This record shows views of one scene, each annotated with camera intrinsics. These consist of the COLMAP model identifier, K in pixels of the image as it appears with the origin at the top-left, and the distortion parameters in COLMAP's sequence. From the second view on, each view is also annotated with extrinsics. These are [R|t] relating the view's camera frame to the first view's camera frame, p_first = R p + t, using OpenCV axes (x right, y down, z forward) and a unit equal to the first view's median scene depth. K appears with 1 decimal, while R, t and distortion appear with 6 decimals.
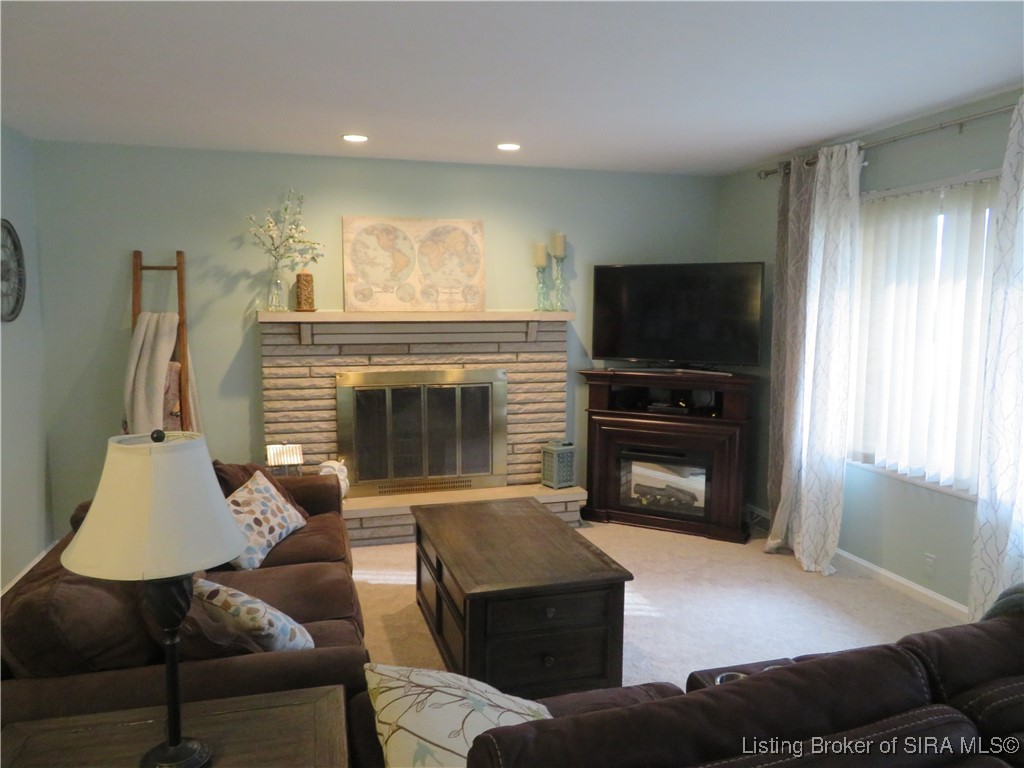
lens RADIAL K [[731.7, 0, 514.1], [0, 731.7, 380.2], [0, 0, 1]] dist [-0.007112, -0.002464]
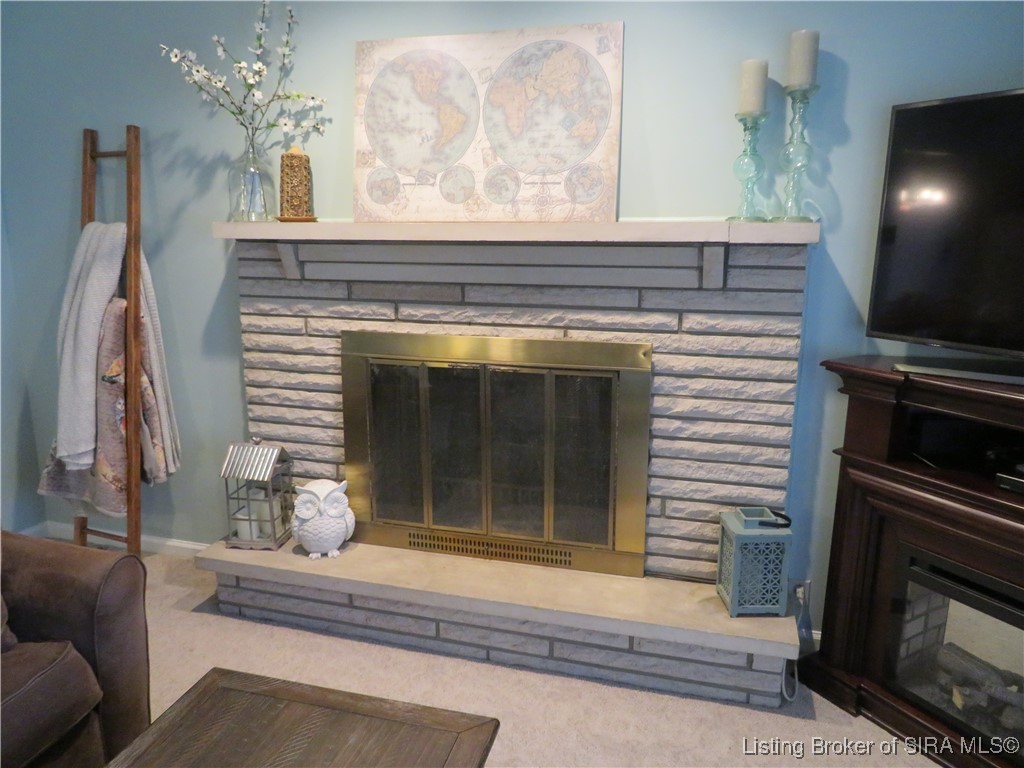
lens RADIAL K [[731.7, 0, 512.0], [0, 731.7, 376.8], [0, 0, 1]] dist [-0.007112, -0.002464]
pose [[0.844784, 0.110680, -0.523536, 0.171724], [-0.050354, 0.990477, 0.128143, -0.053896], [0.532733, -0.081891, 0.842312, 0.579995]]
